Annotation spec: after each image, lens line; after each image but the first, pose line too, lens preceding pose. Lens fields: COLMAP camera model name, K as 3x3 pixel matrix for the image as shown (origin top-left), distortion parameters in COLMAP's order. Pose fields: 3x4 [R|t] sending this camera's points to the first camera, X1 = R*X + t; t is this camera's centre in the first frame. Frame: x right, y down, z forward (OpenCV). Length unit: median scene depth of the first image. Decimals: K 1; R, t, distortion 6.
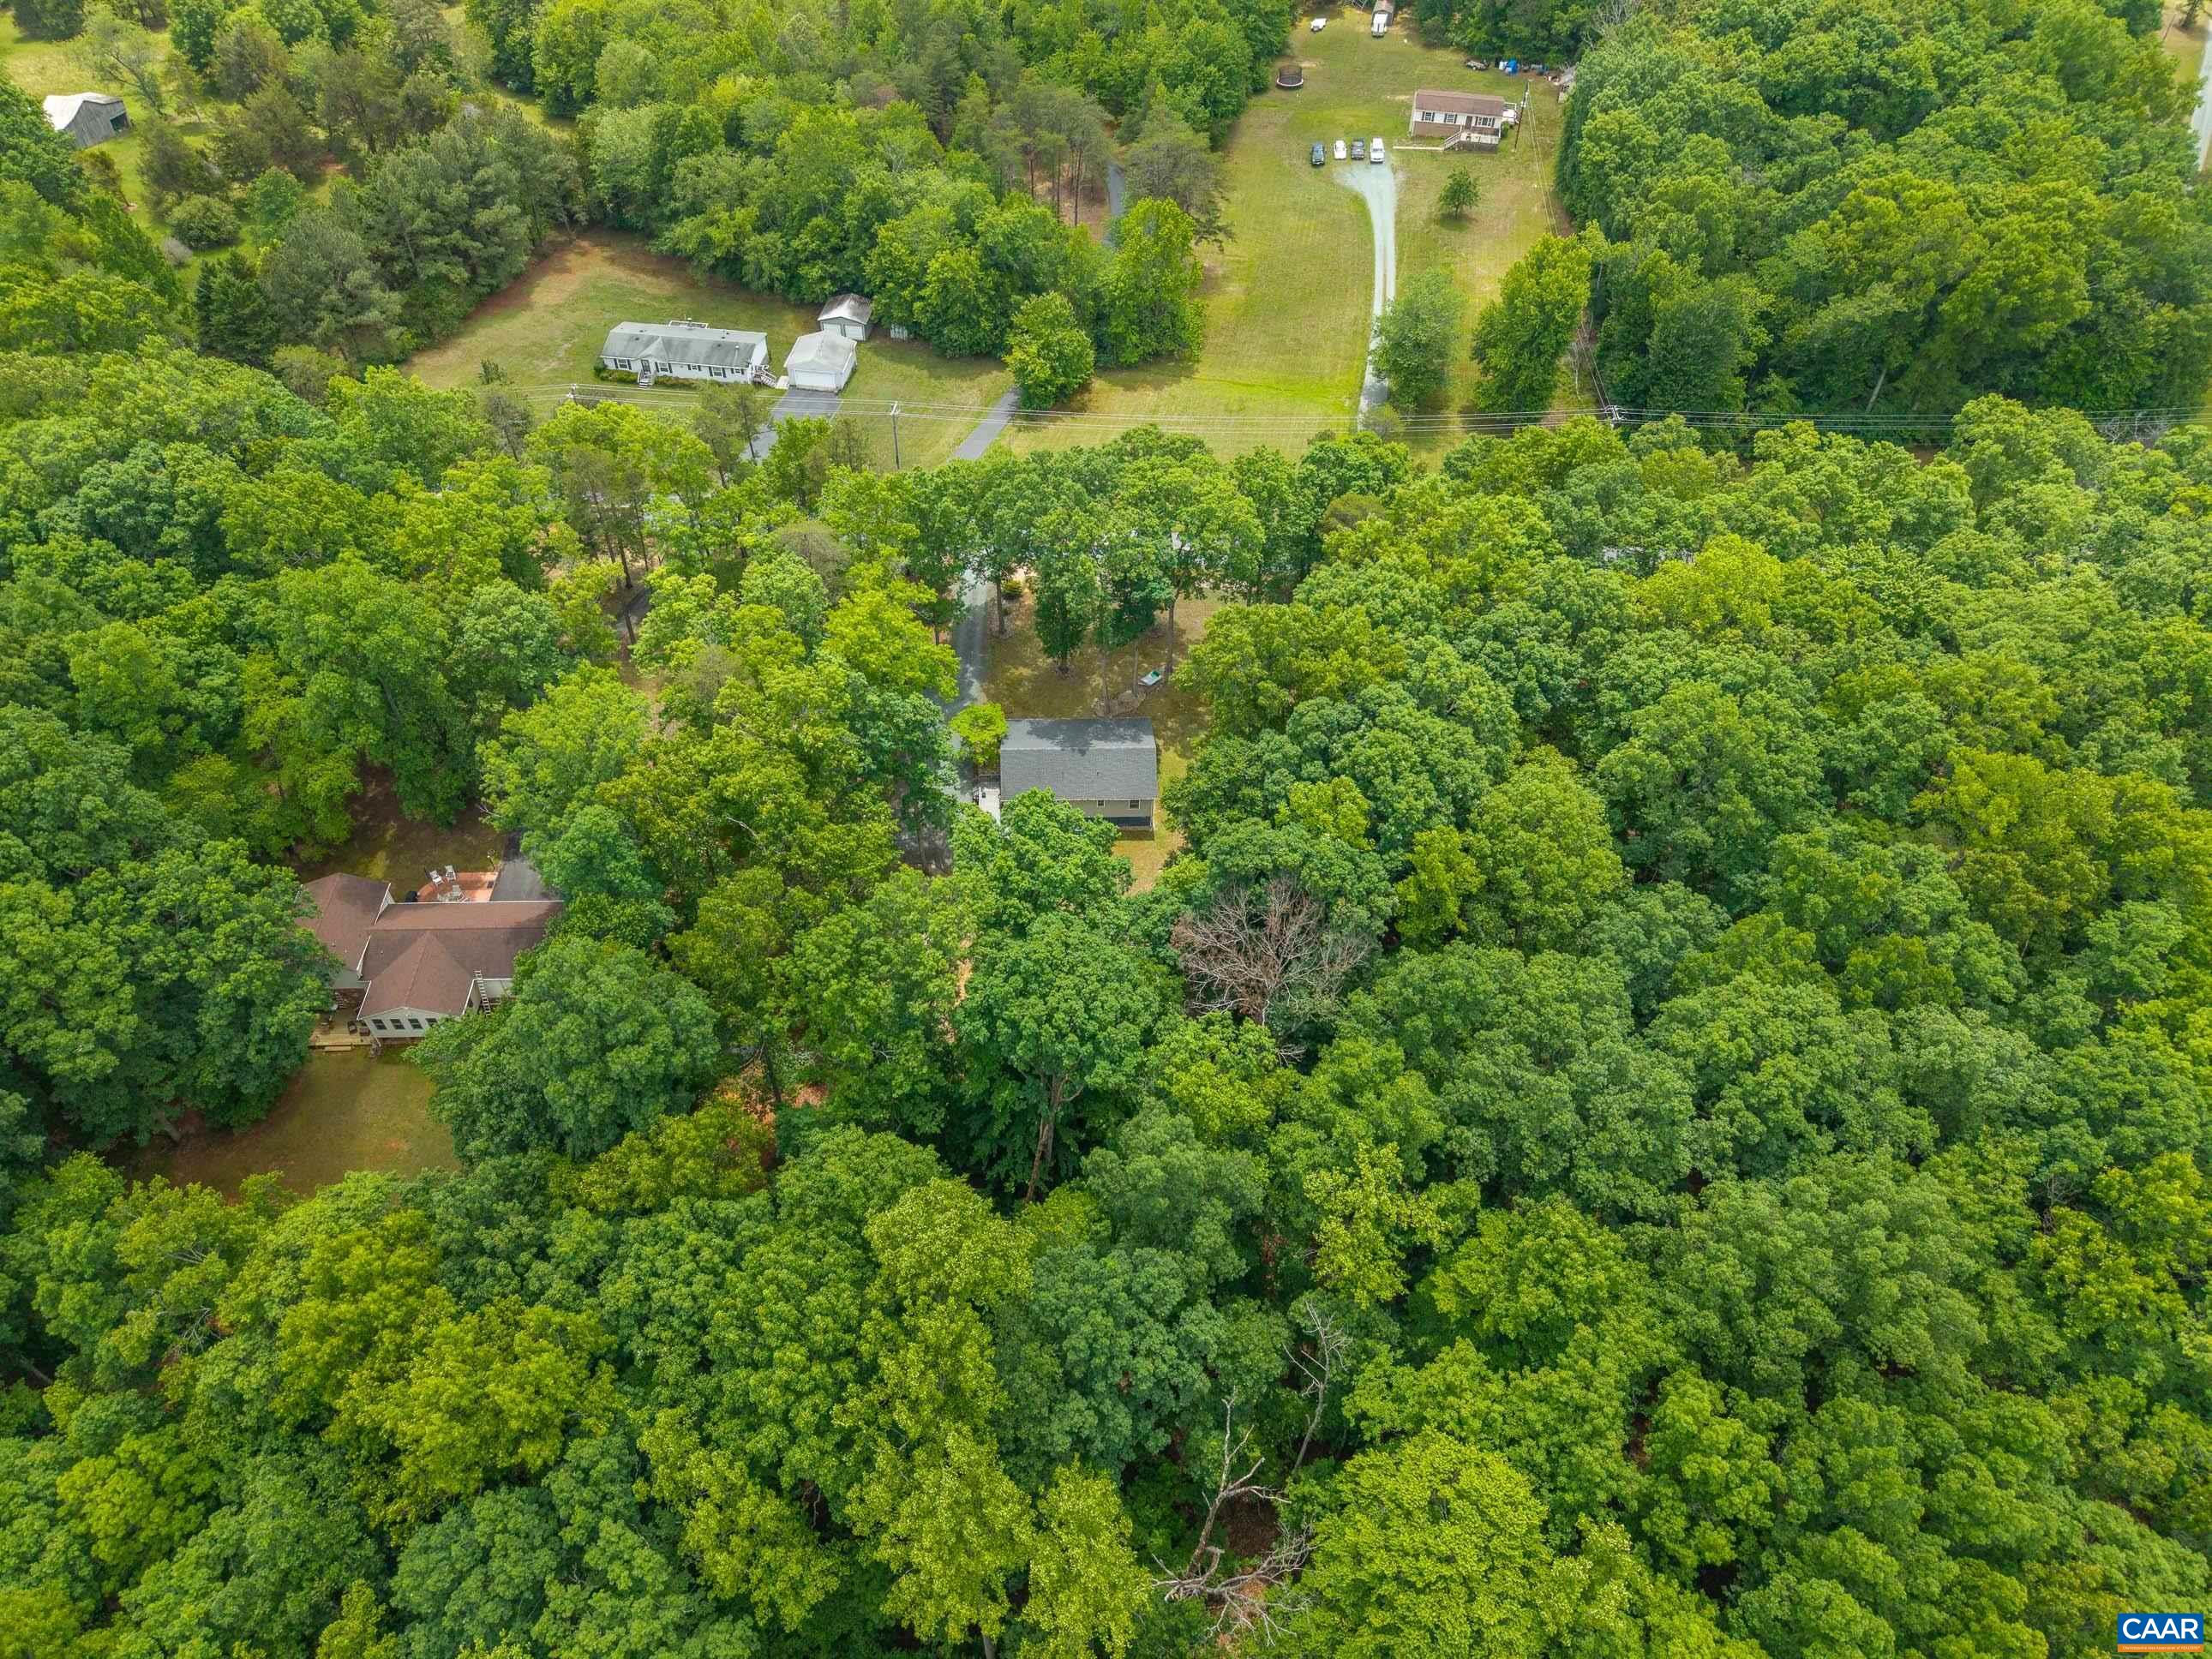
lens RADIAL K [[1482.2, 0, 1103.5], [0, 1482.2, 820.3], [0, 0, 1]] dist [0.021471, -0.017096]
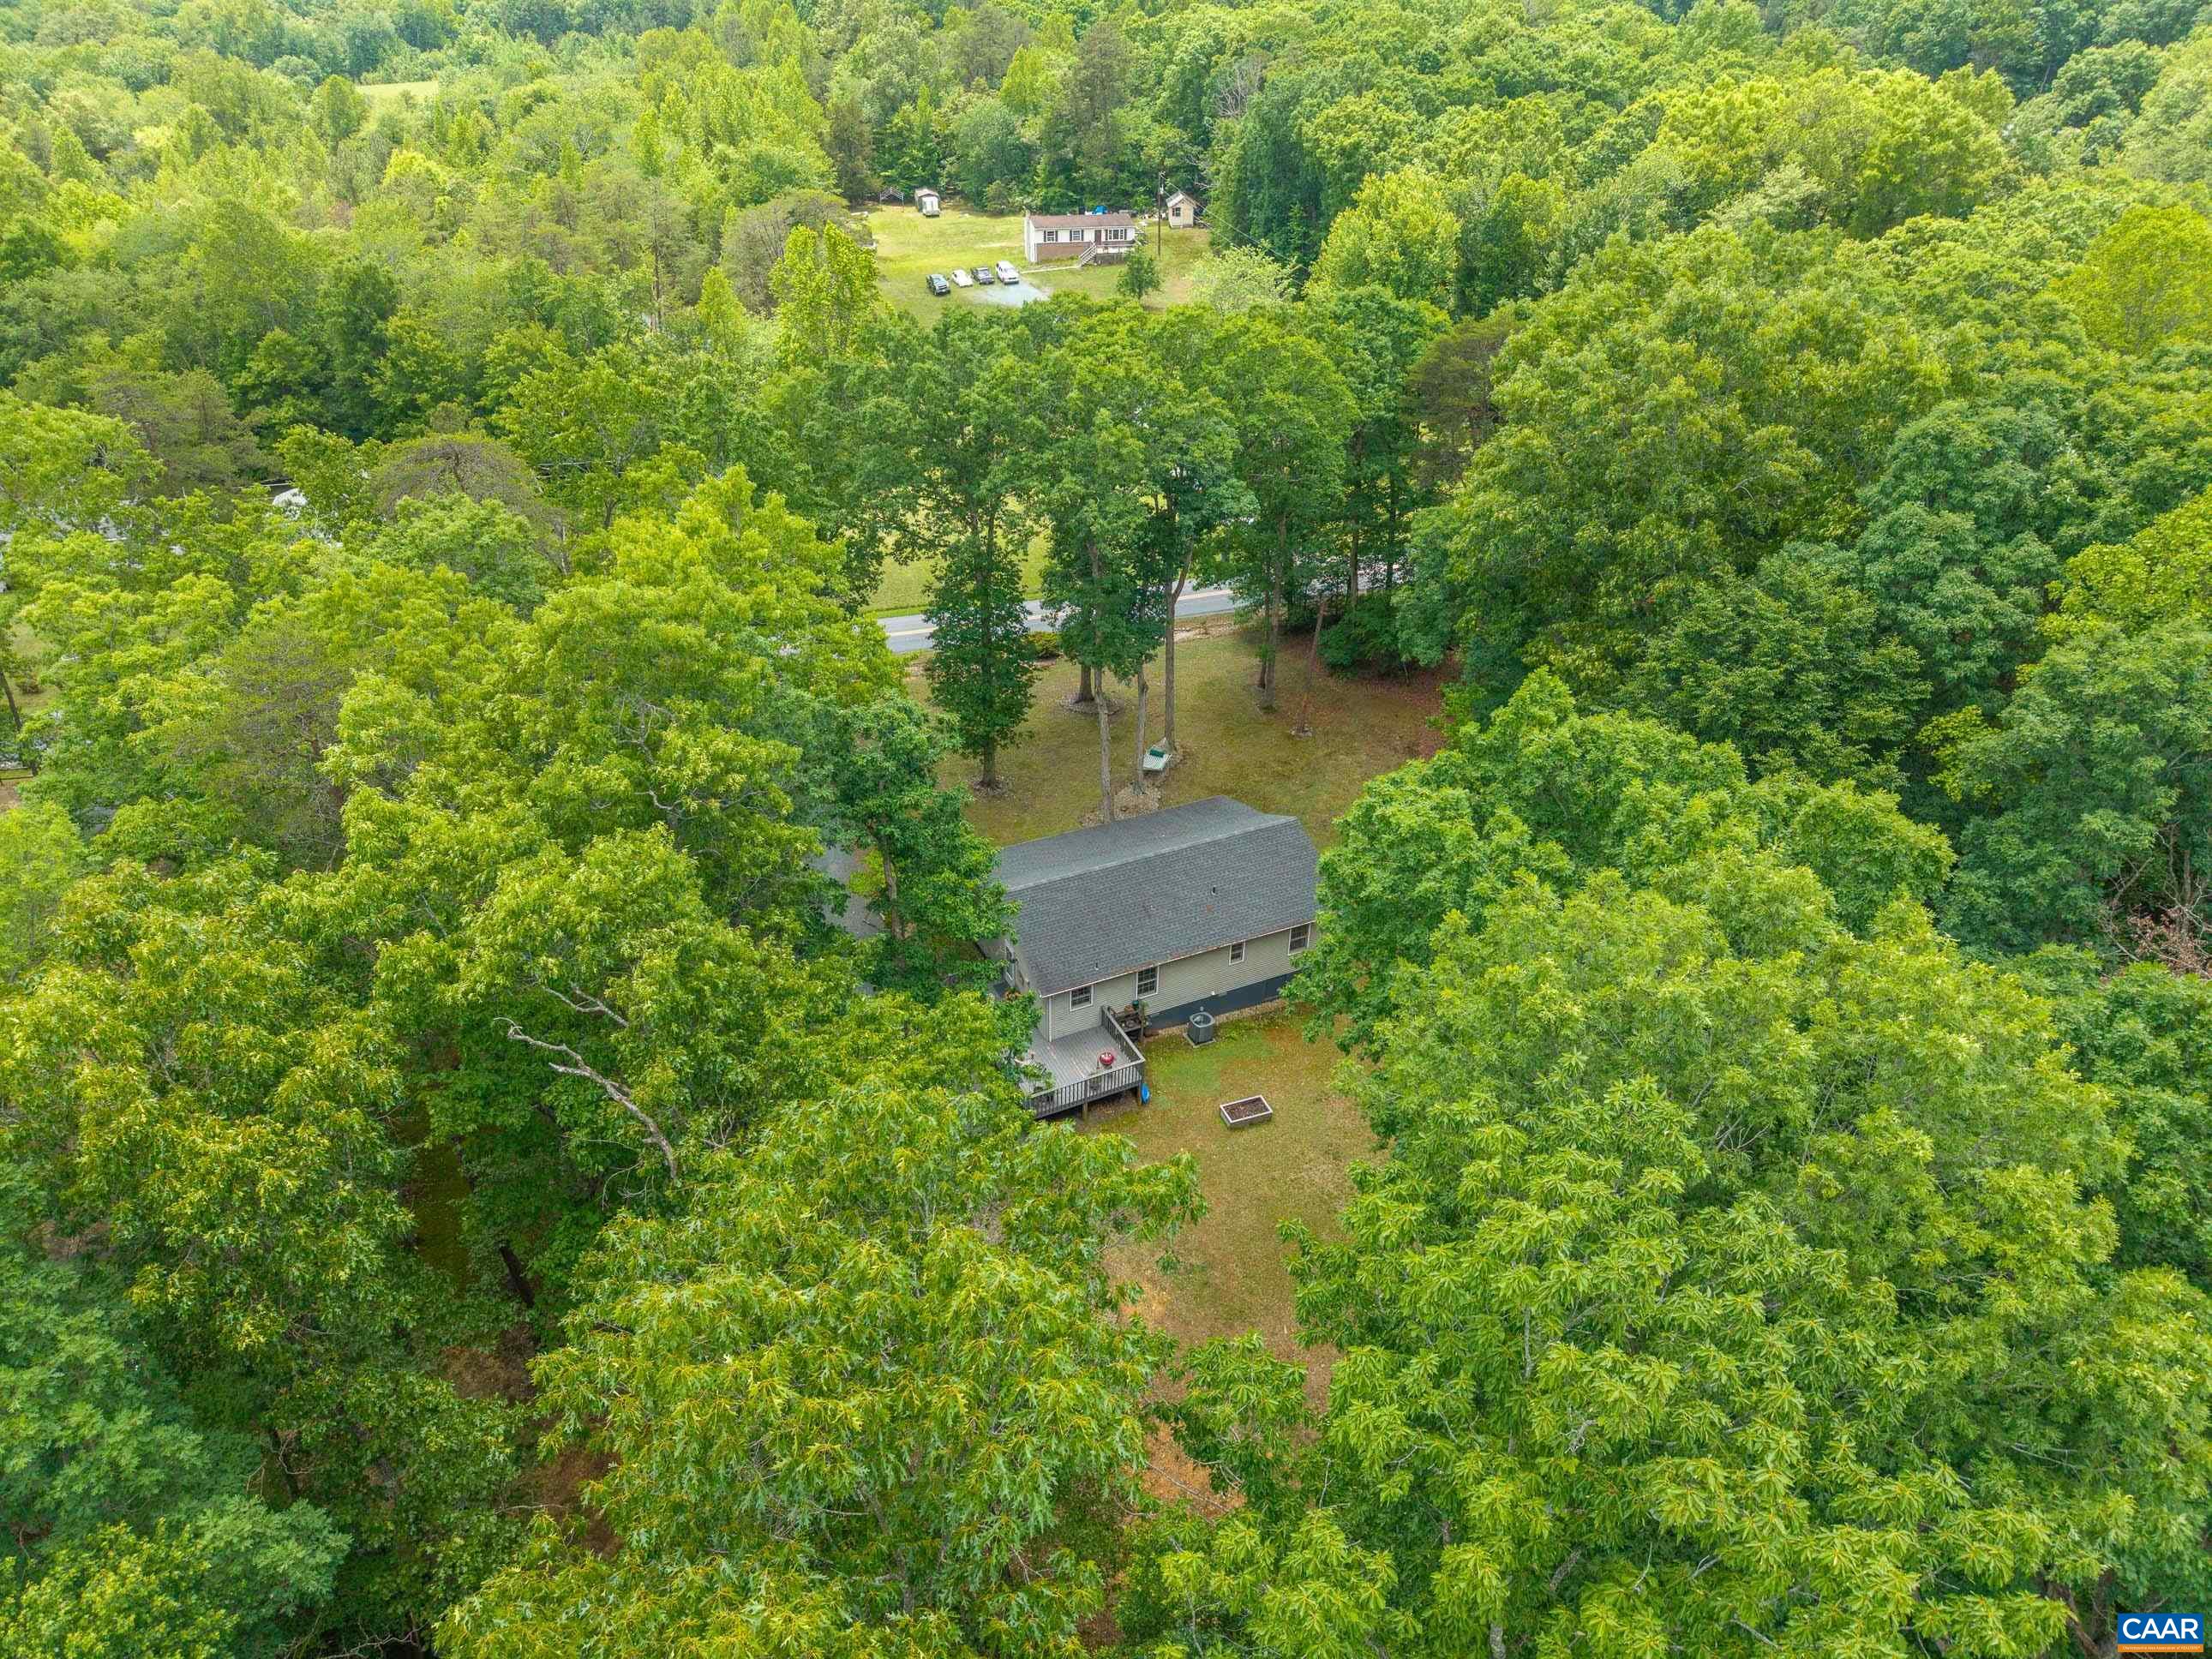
lens RADIAL K [[1482.2, 0, 1093.8], [0, 1482.2, 818.2], [0, 0, 1]] dist [0.021471, -0.017096]
pose [[0.918611, -0.210061, 0.334708, -0.155895], [0.292947, 0.930464, -0.220044, 0.030572], [-0.265211, 0.300186, 0.916270, 0.481072]]
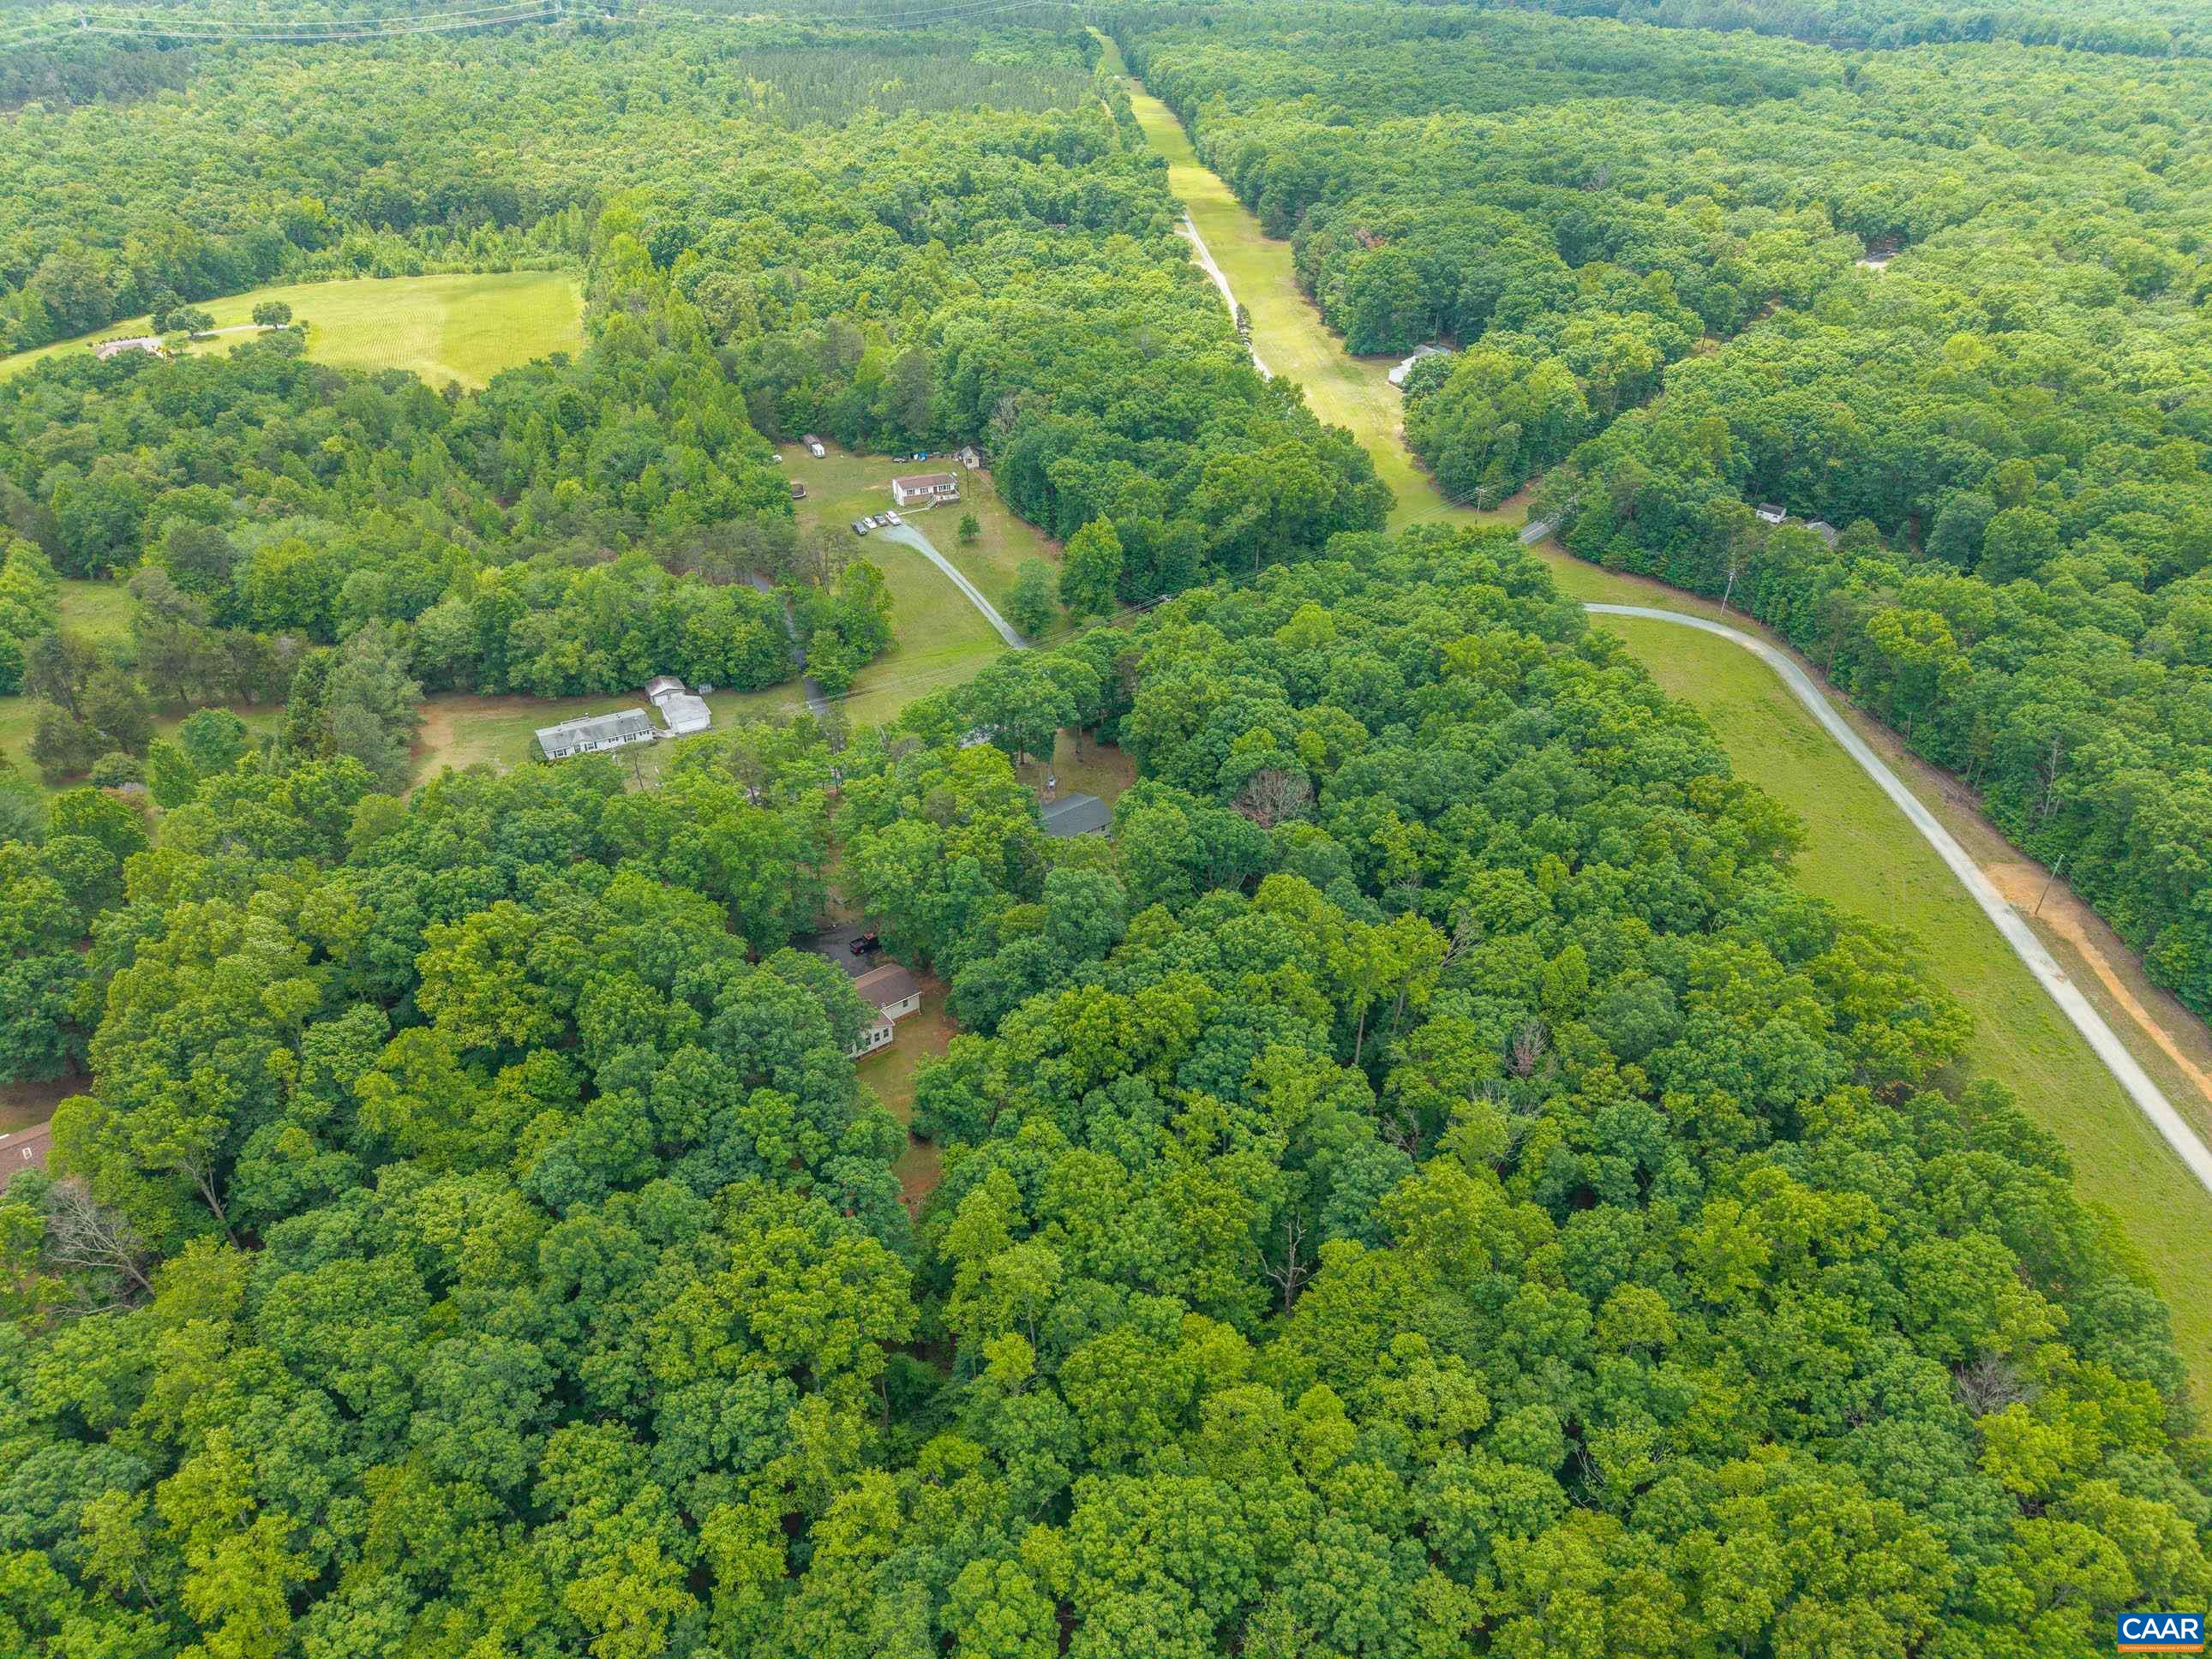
lens RADIAL K [[1482.2, 0, 1113.8], [0, 1482.2, 814.7], [0, 0, 1]] dist [0.021471, -0.017096]
pose [[0.808658, -0.319097, 0.494215, -0.716769], [0.428605, 0.895023, -0.123419, 0.168909], [-0.402951, 0.311627, 0.860534, -0.475947]]
